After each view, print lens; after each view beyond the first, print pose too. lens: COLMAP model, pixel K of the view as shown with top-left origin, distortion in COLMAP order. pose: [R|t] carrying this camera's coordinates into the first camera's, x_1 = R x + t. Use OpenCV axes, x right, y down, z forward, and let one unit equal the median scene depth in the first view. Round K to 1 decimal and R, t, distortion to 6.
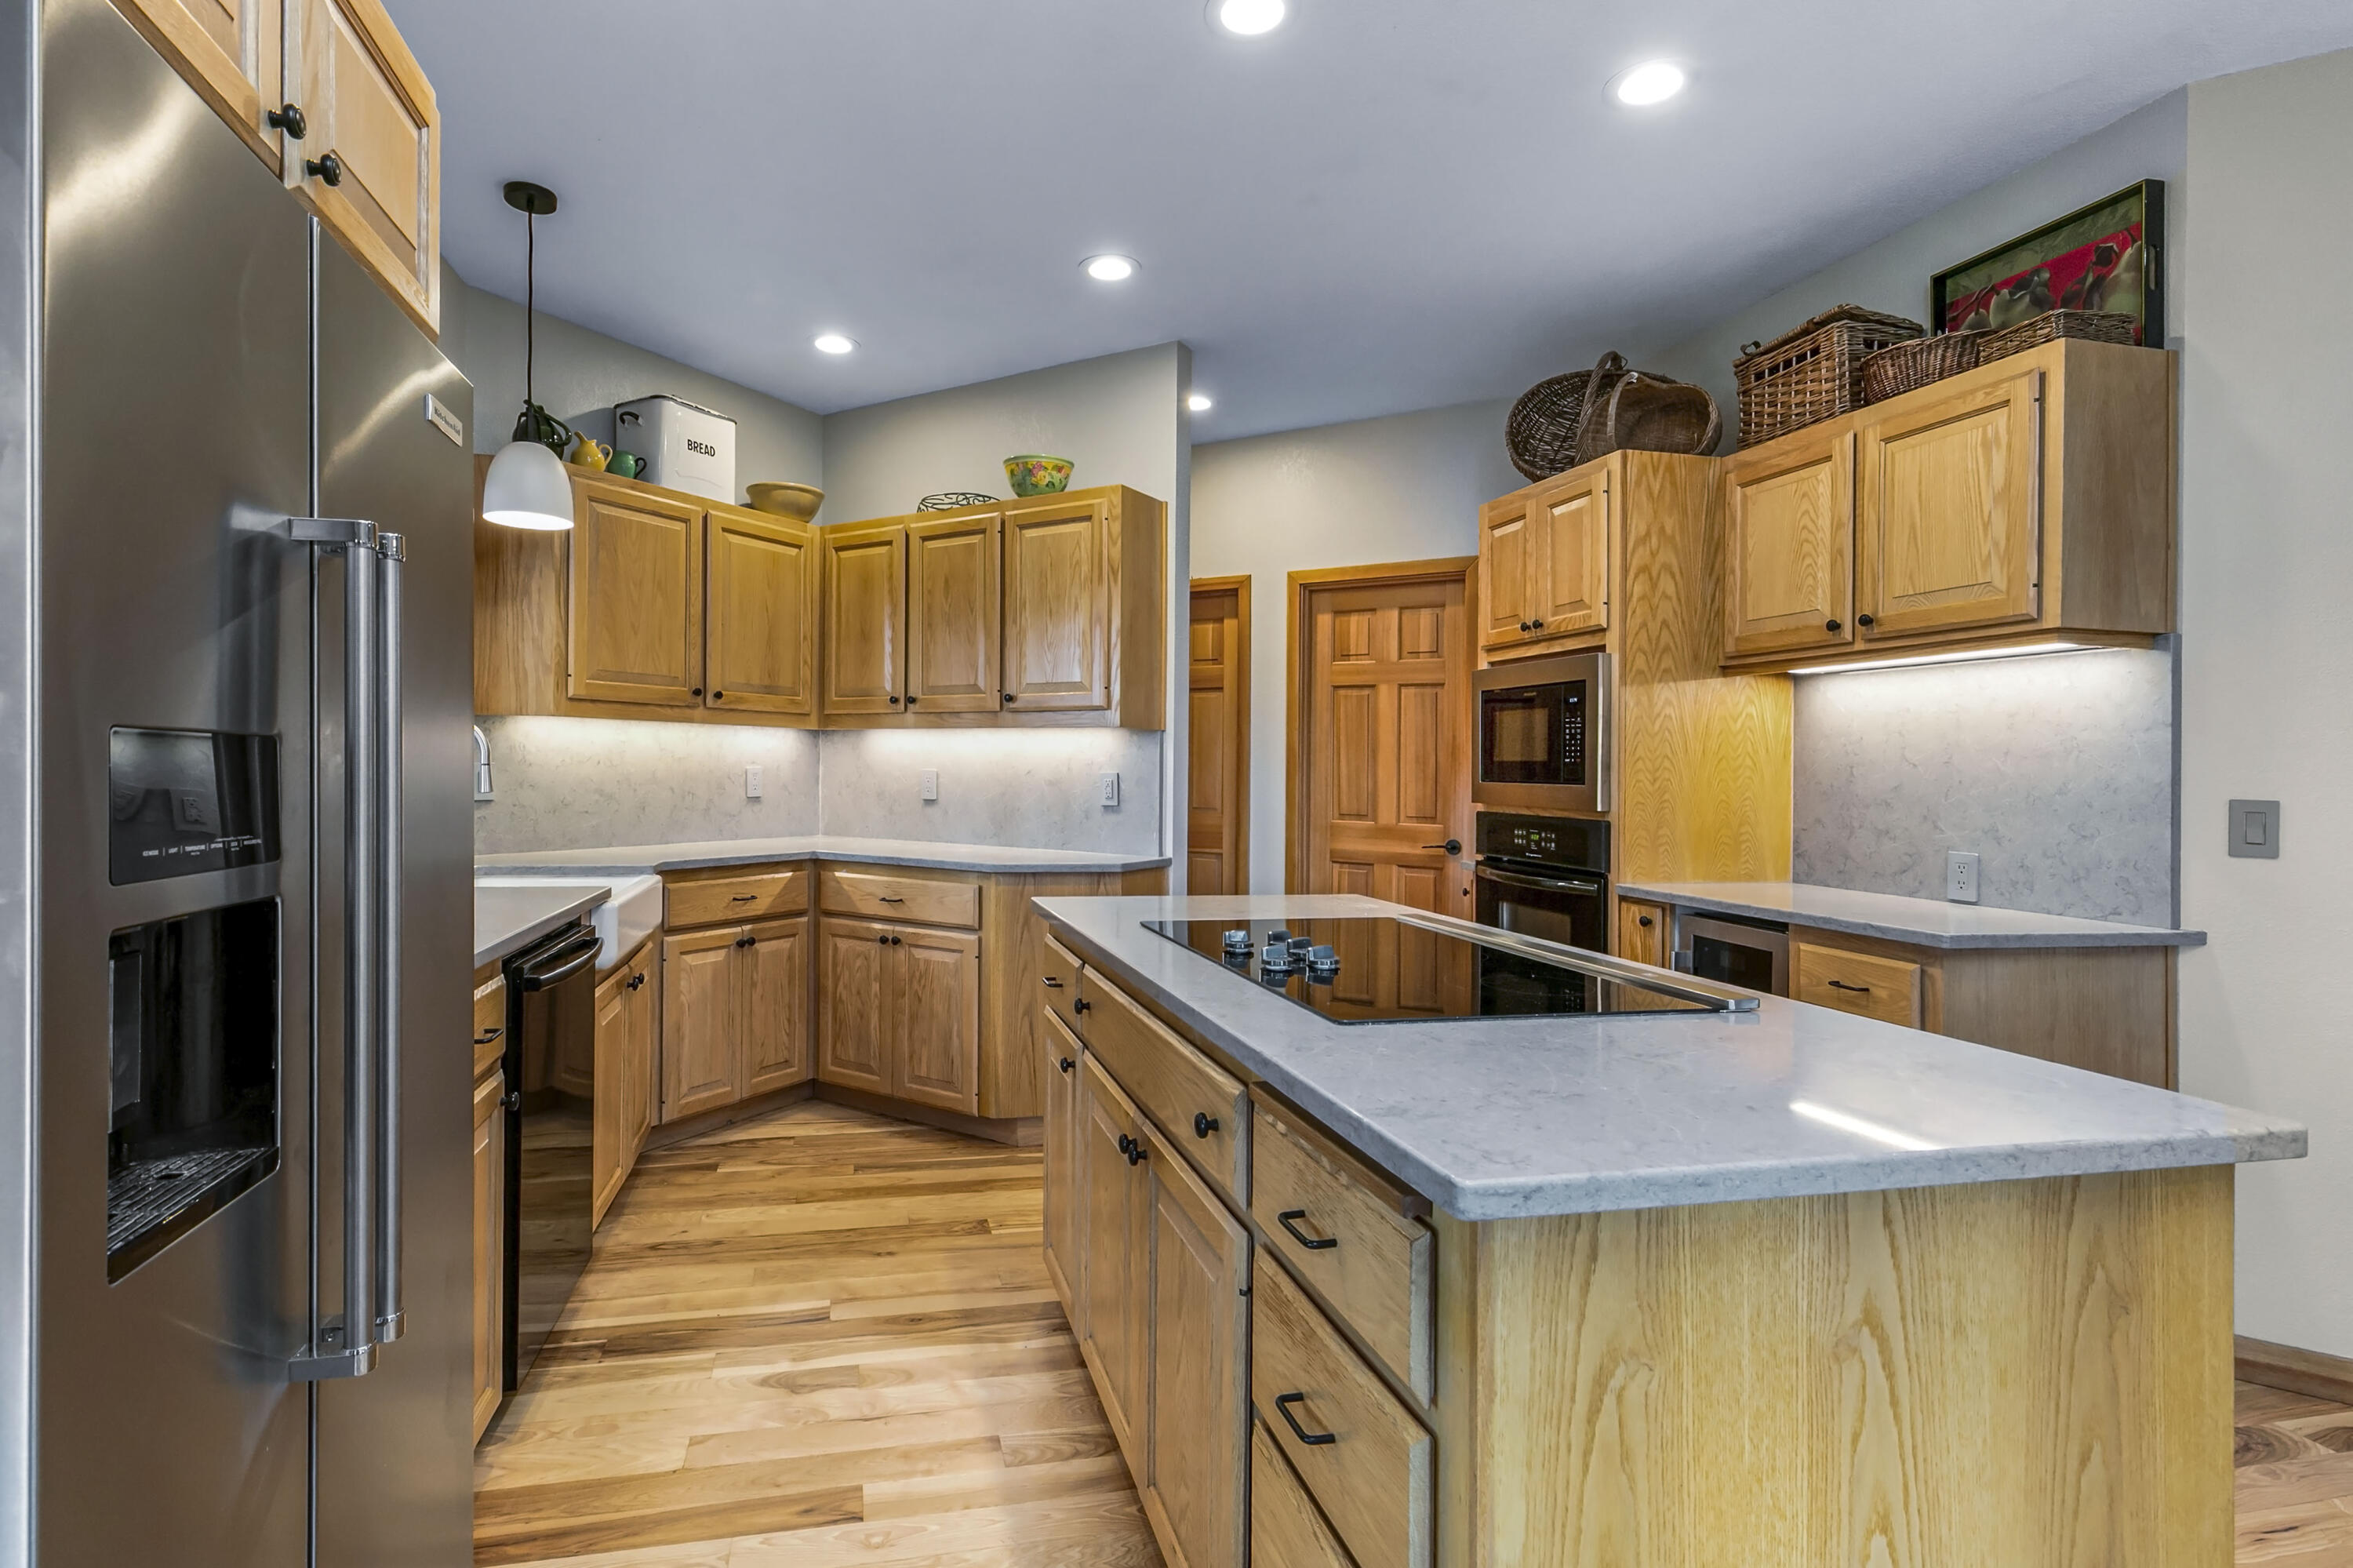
lens RADIAL K [[1156.6, 0, 1169.9], [0, 1156.6, 766.3], [0, 0, 1]] dist [0.009275, -0.000418]
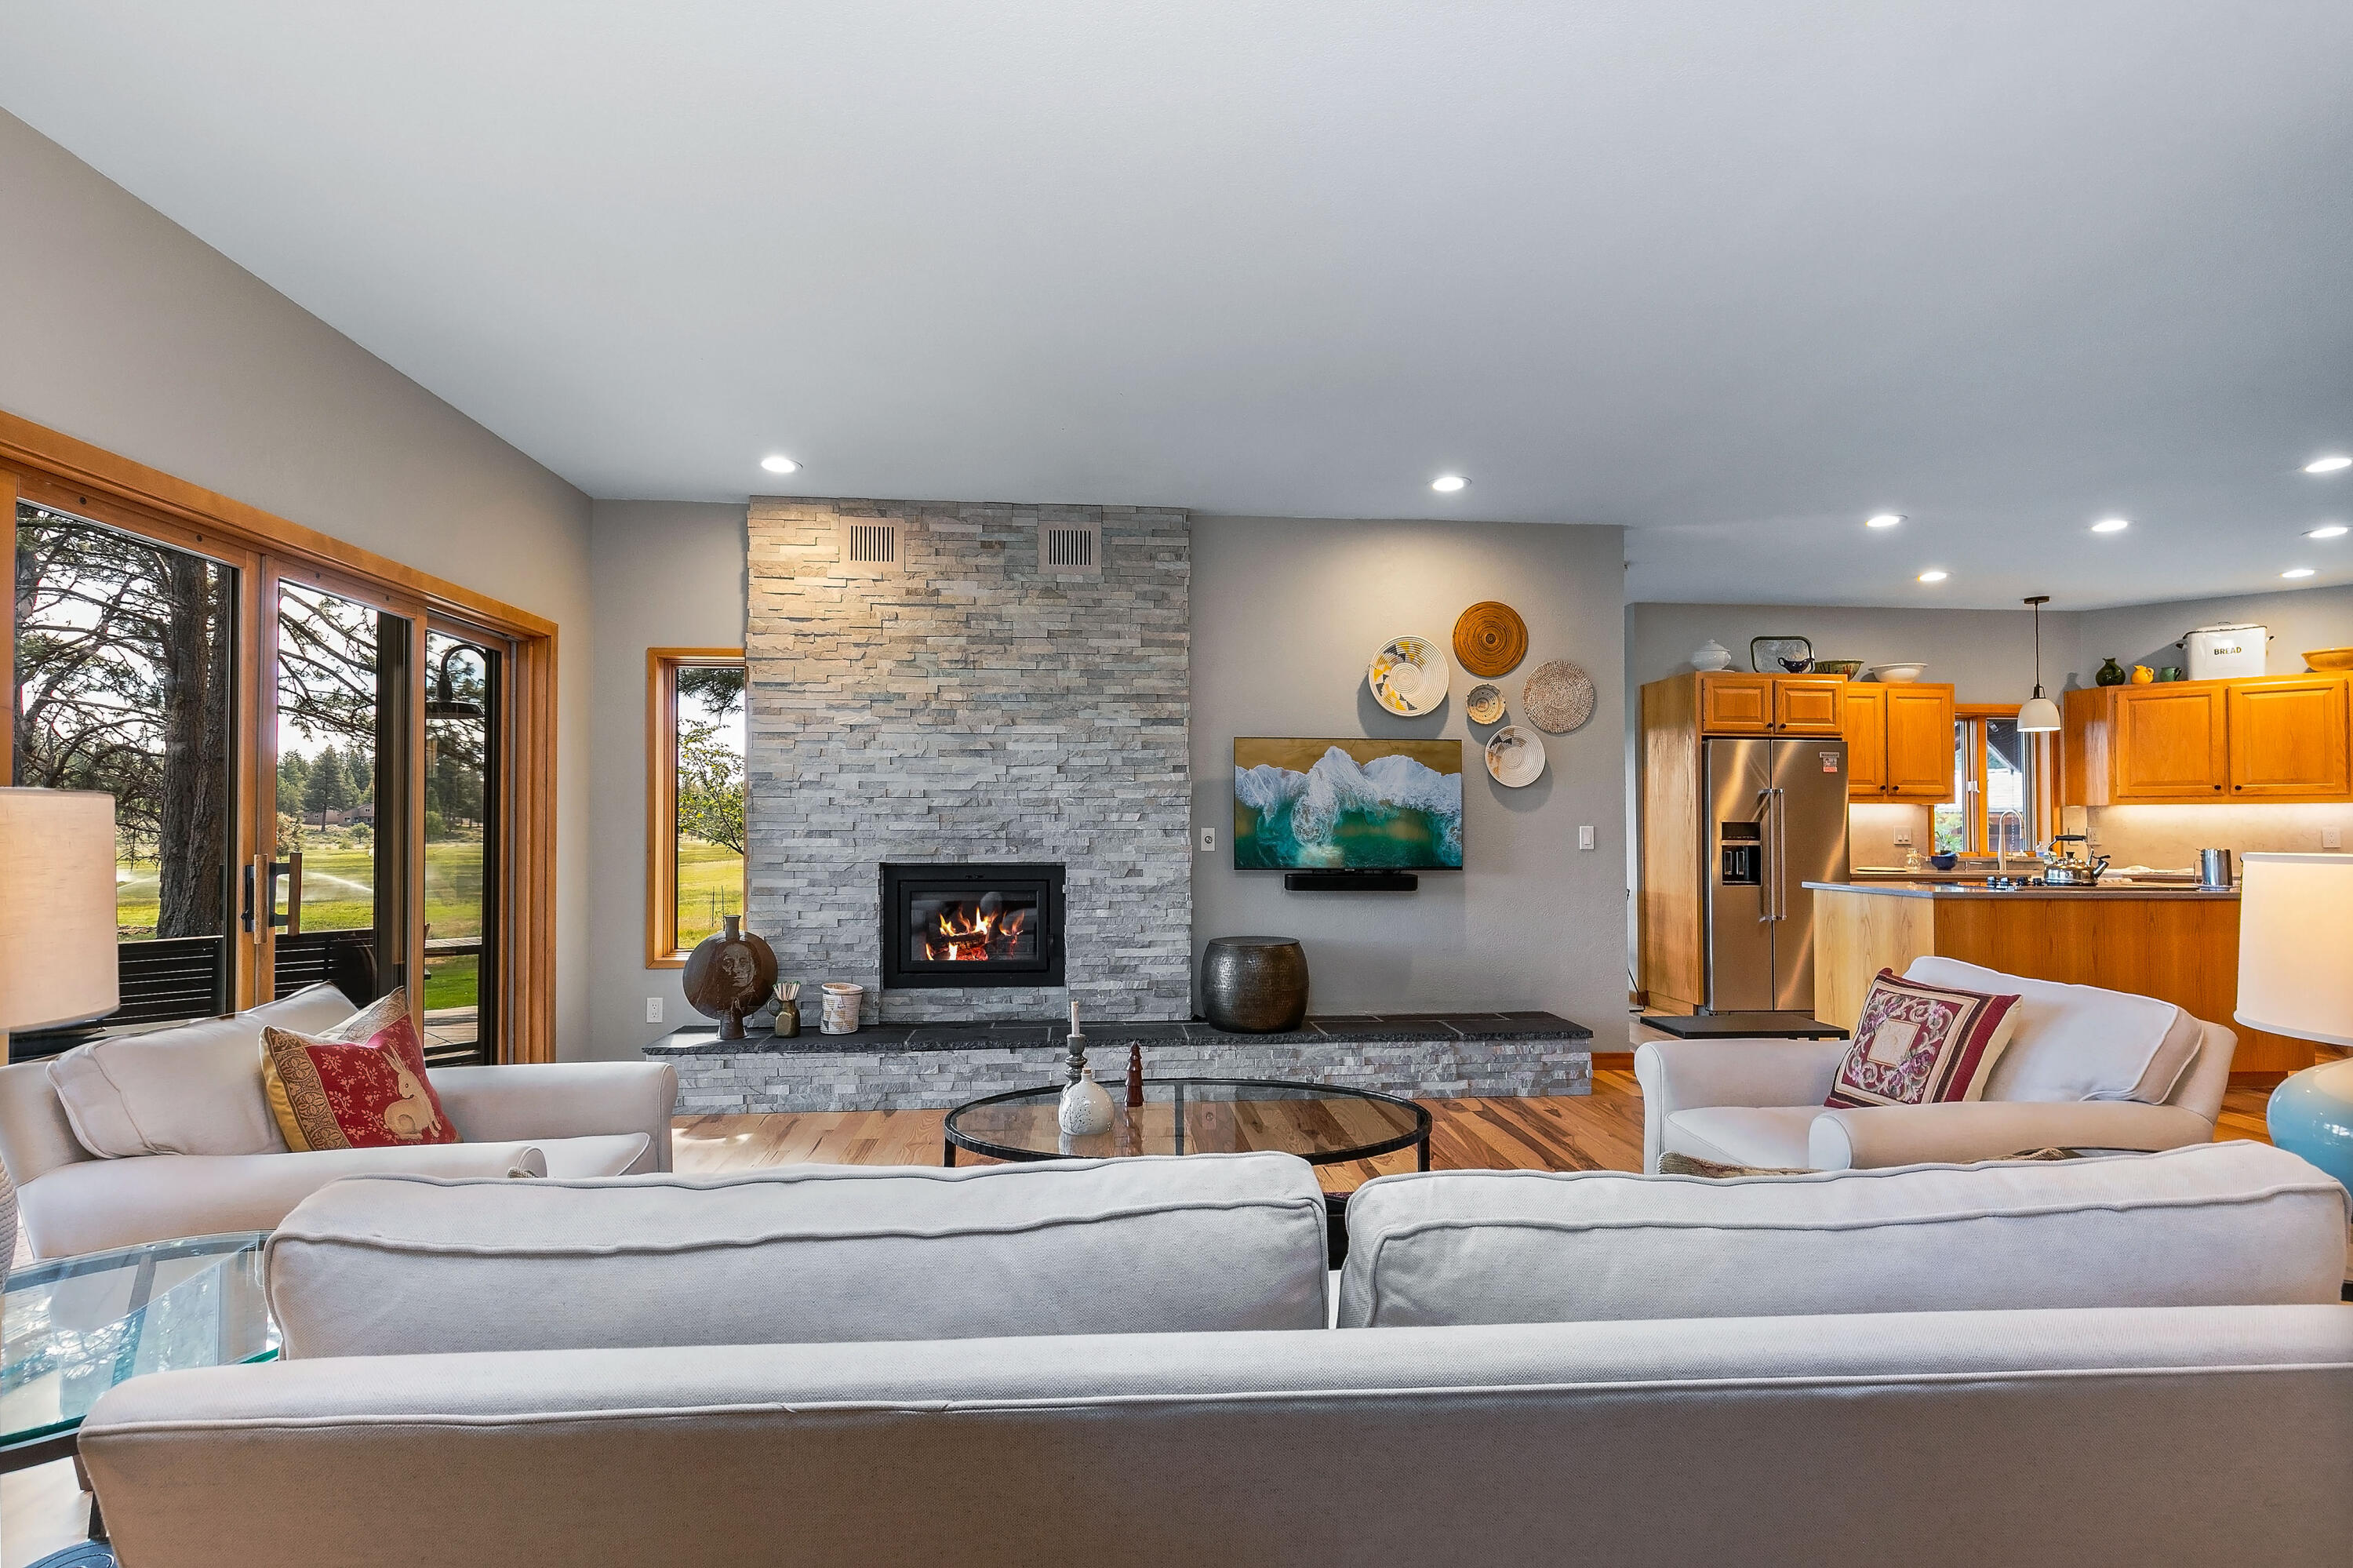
lens RADIAL K [[1078.7, 0, 1164.5], [0, 1078.7, 798.7], [0, 0, 1]] dist [0.010606, -0.002045]
pose [[-0.116801, -0.039691, -0.992362, 1.872010], [-0.001220, 0.999206, -0.039821, 0.030084], [0.993155, -0.003441, -0.116757, -0.569709]]
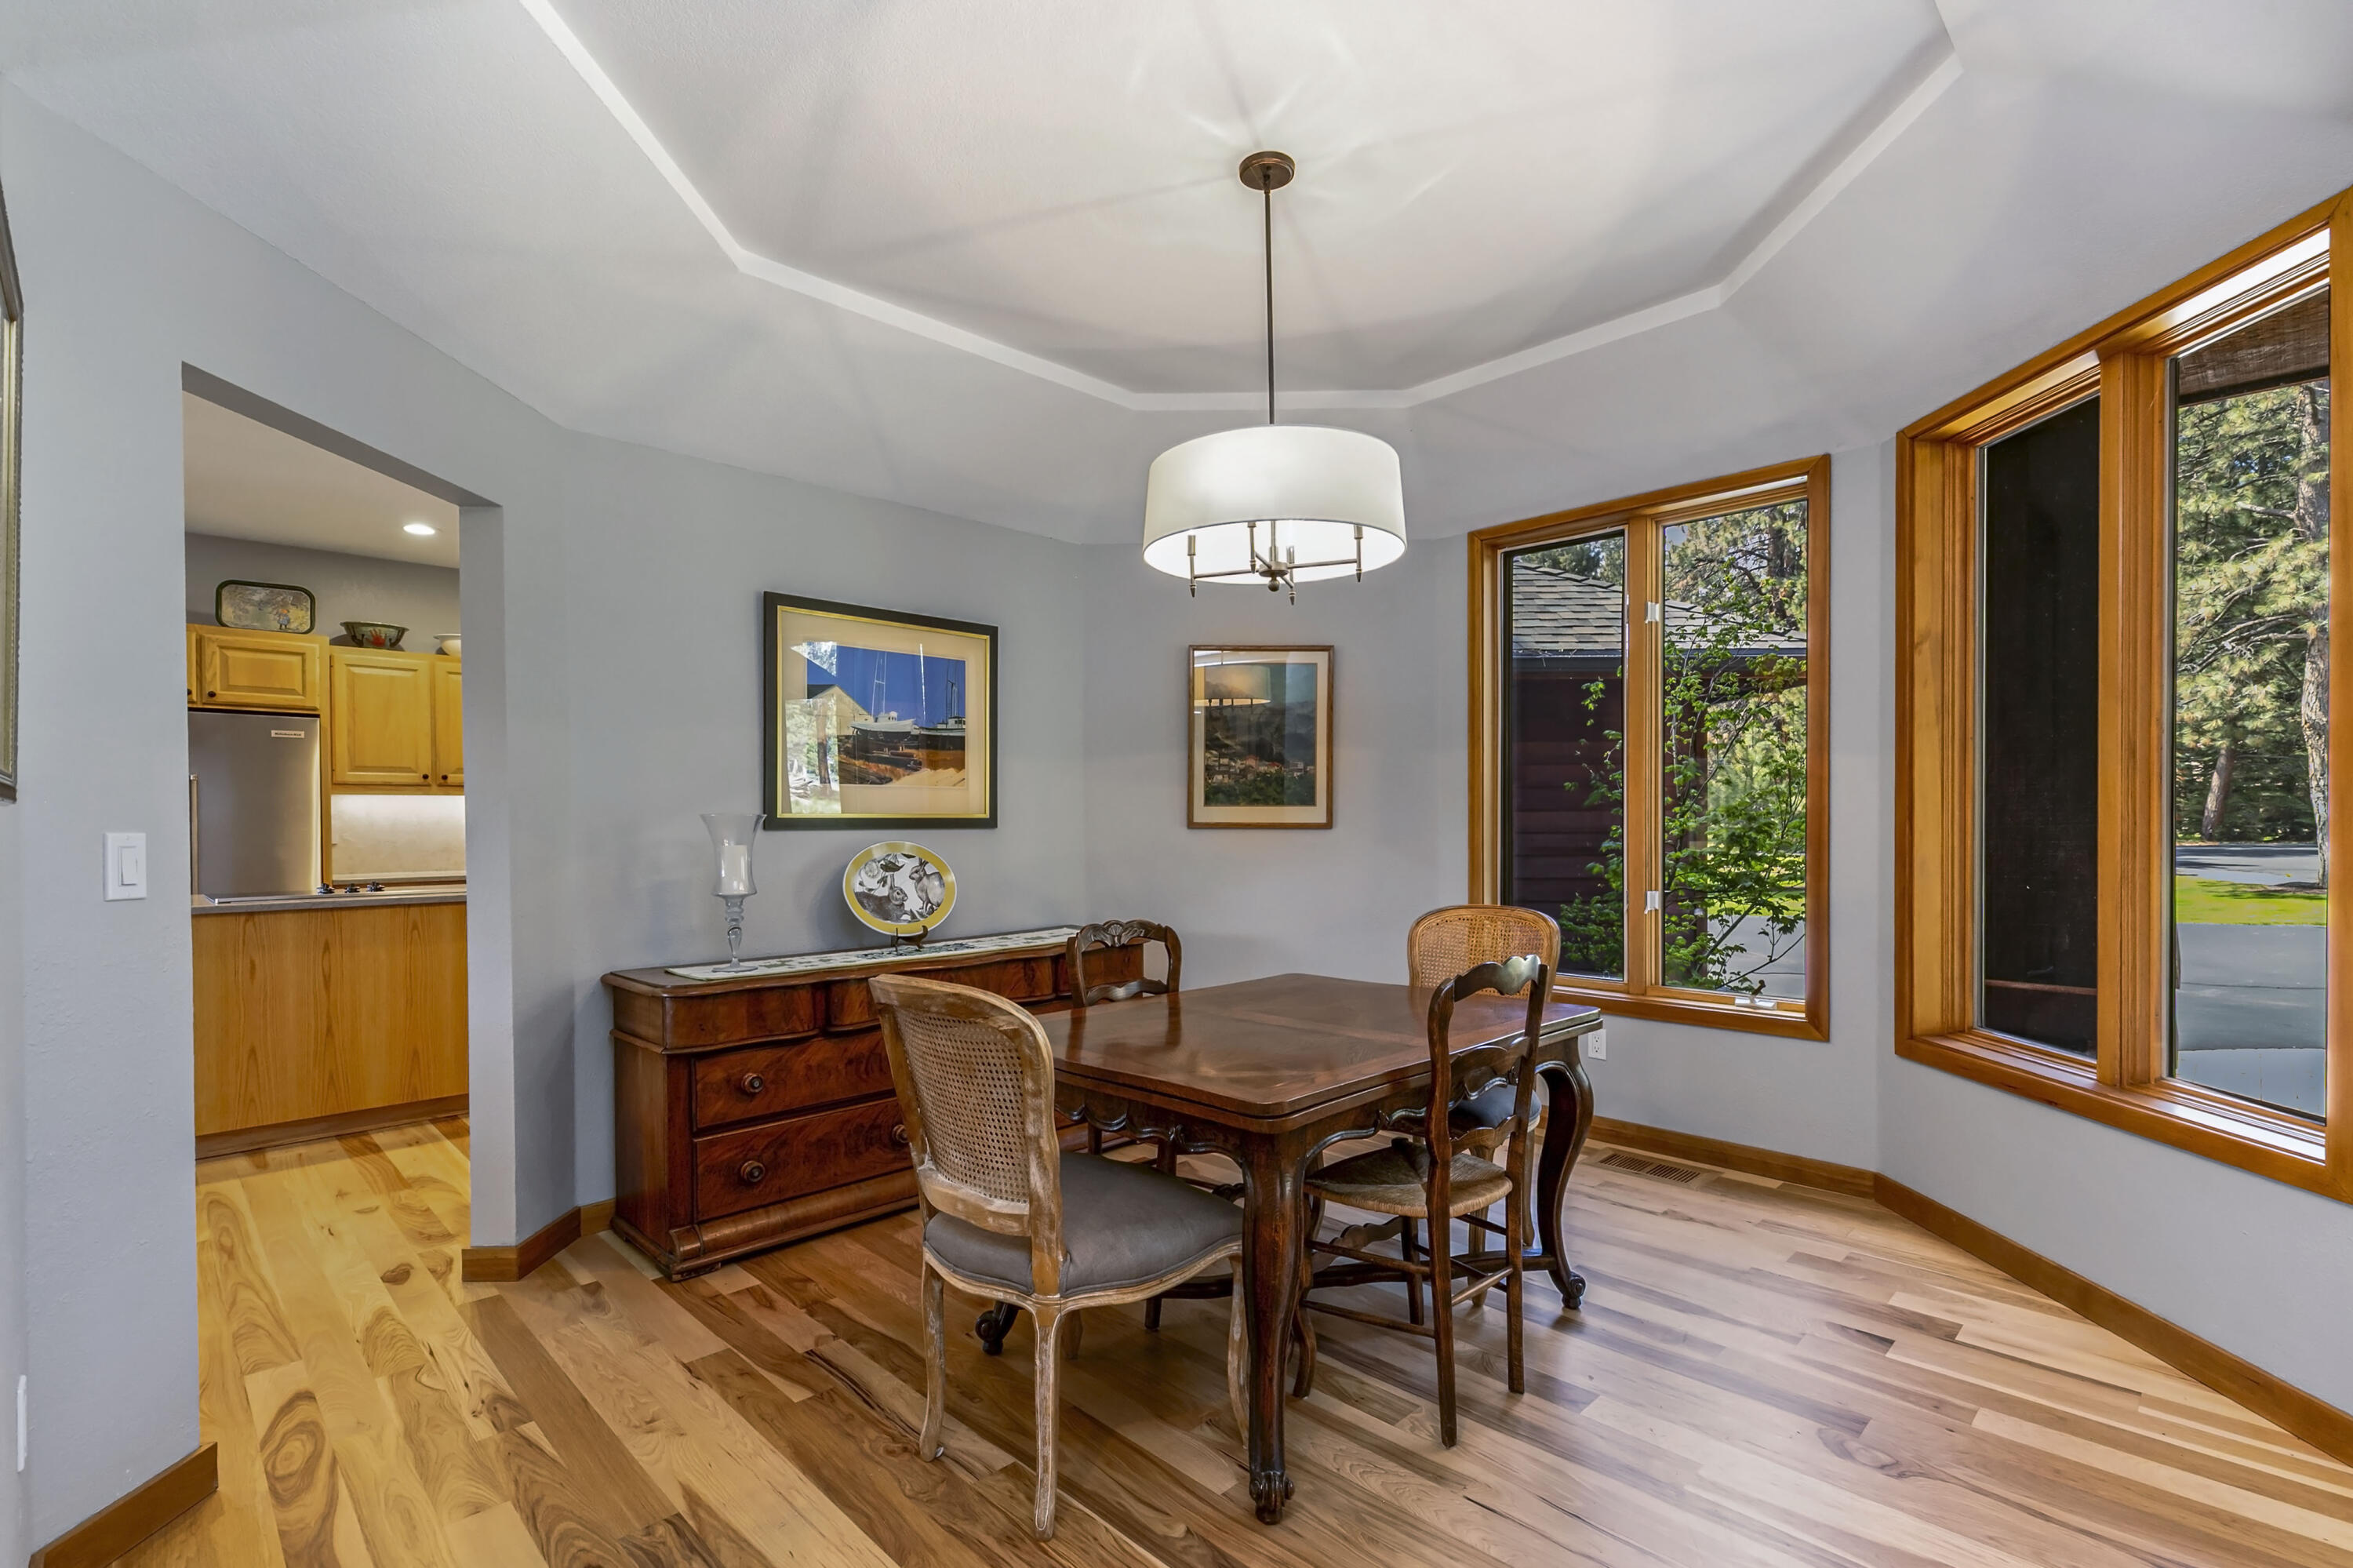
lens RADIAL K [[1078.7, 0, 1178.0], [0, 1078.7, 809.5], [0, 0, 1]] dist [0.010606, -0.002045]
pose [[0.550833, -0.025879, -0.834214, 1.804387], [0.017535, 0.999657, -0.019433, 0.033942], [0.834431, -0.003924, 0.551098, 0.704601]]
